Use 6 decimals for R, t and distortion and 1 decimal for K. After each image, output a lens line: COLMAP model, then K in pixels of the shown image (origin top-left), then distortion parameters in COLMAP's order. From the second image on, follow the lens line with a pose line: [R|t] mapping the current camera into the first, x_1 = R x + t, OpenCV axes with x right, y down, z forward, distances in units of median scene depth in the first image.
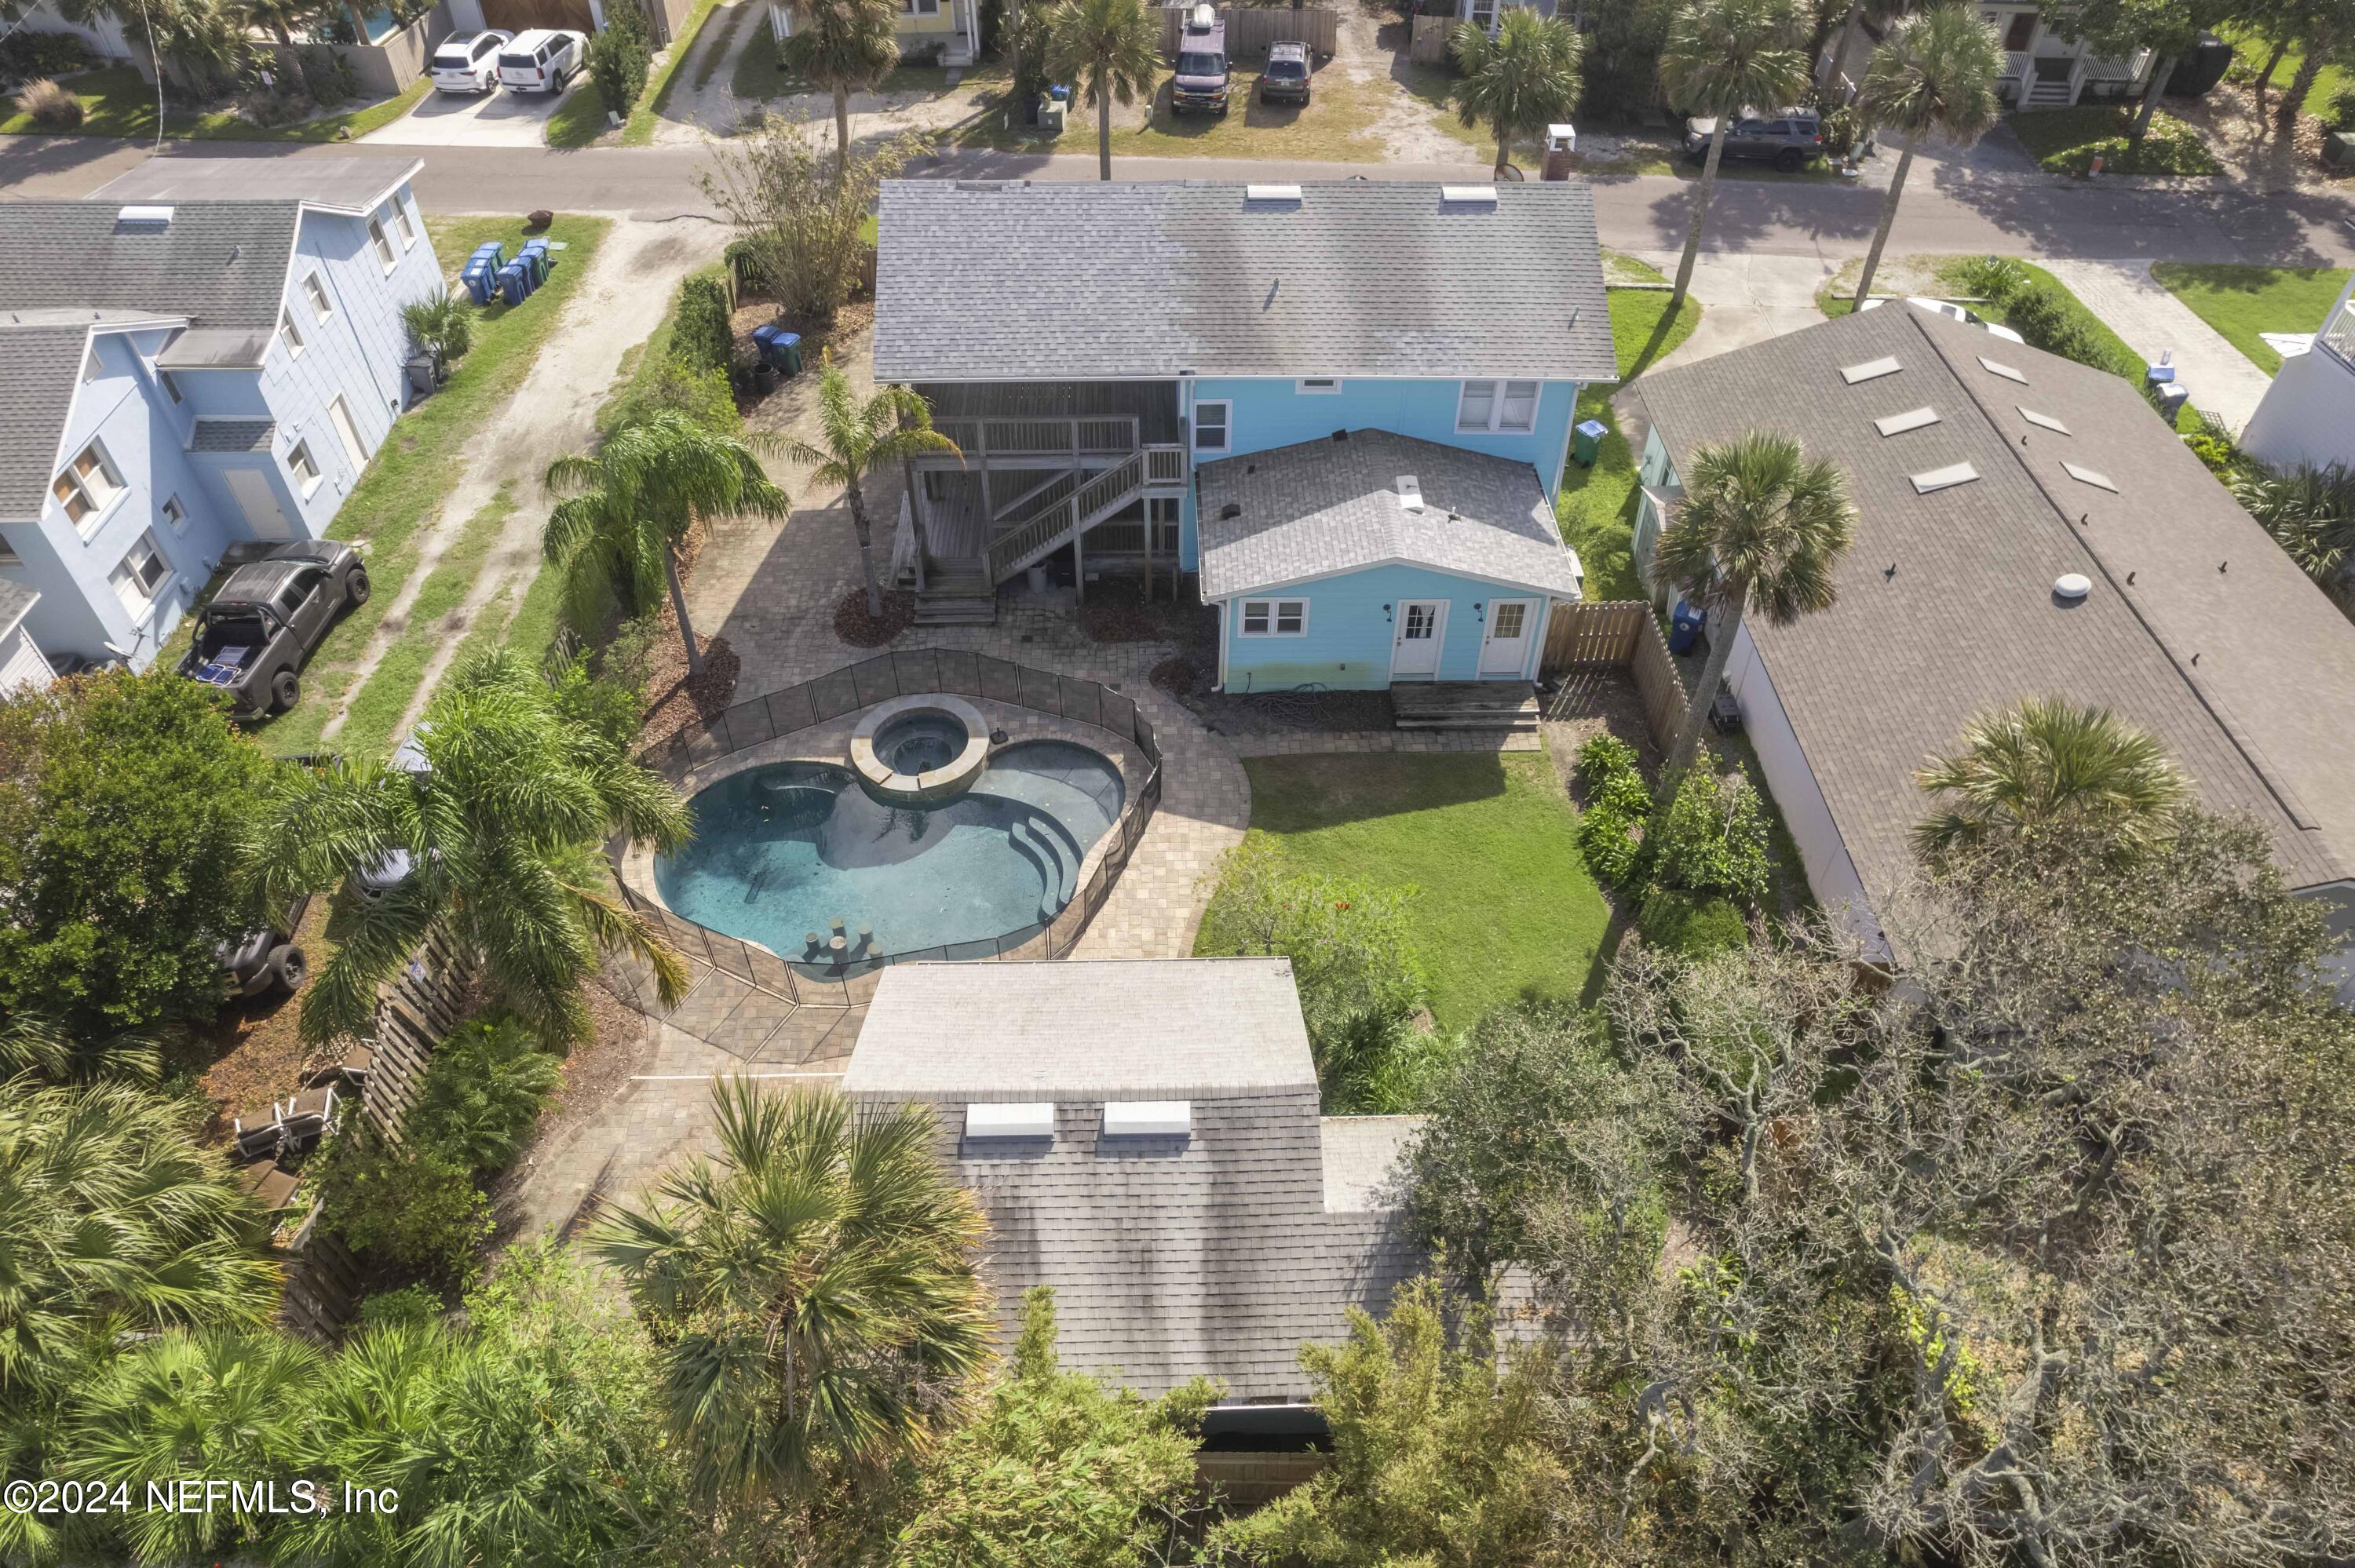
lens RADIAL K [[1505.3, 0, 1177.5], [0, 1505.3, 784.0], [0, 0, 1]] dist [-0.045322, -0.000009]
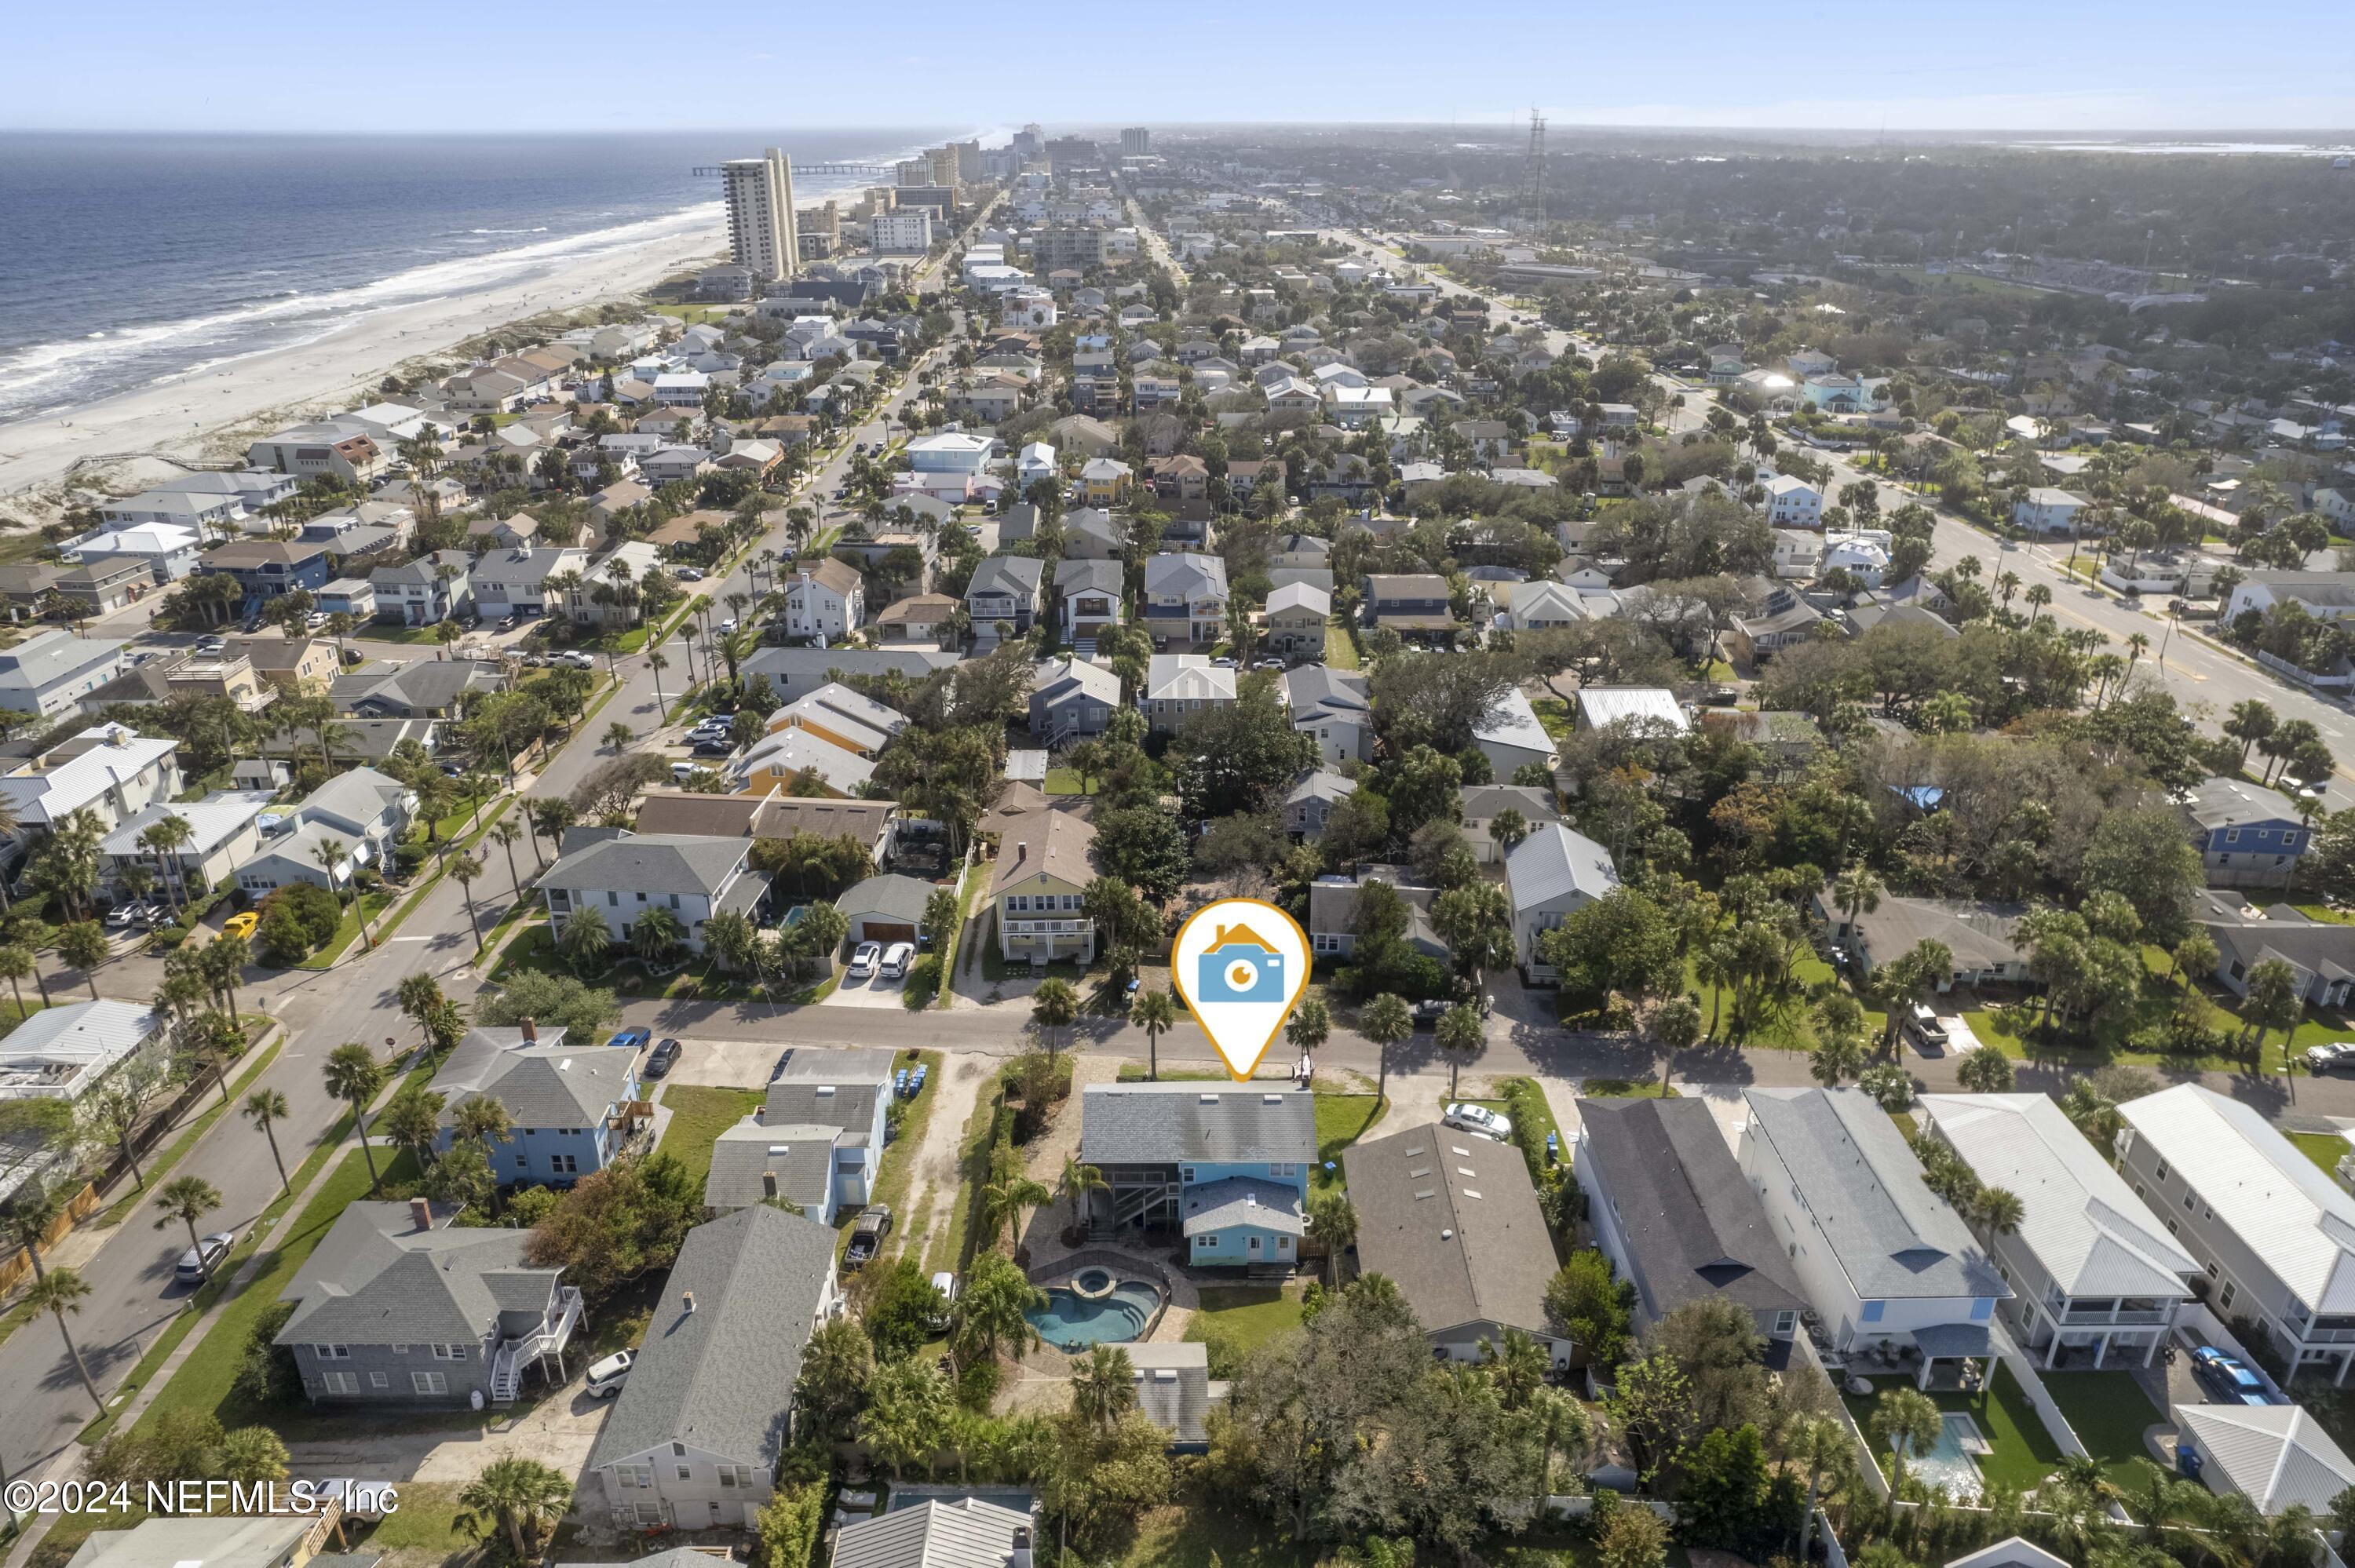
lens RADIAL K [[1505.3, 0, 1177.5], [0, 1505.3, 784.0], [0, 0, 1]] dist [-0.045322, -0.000009]
pose [[0.999872, 0.002814, -0.015772, 0.046039], [-0.008204, 0.935511, -0.353201, 0.099235], [0.013761, 0.353285, 0.935415, -2.207265]]
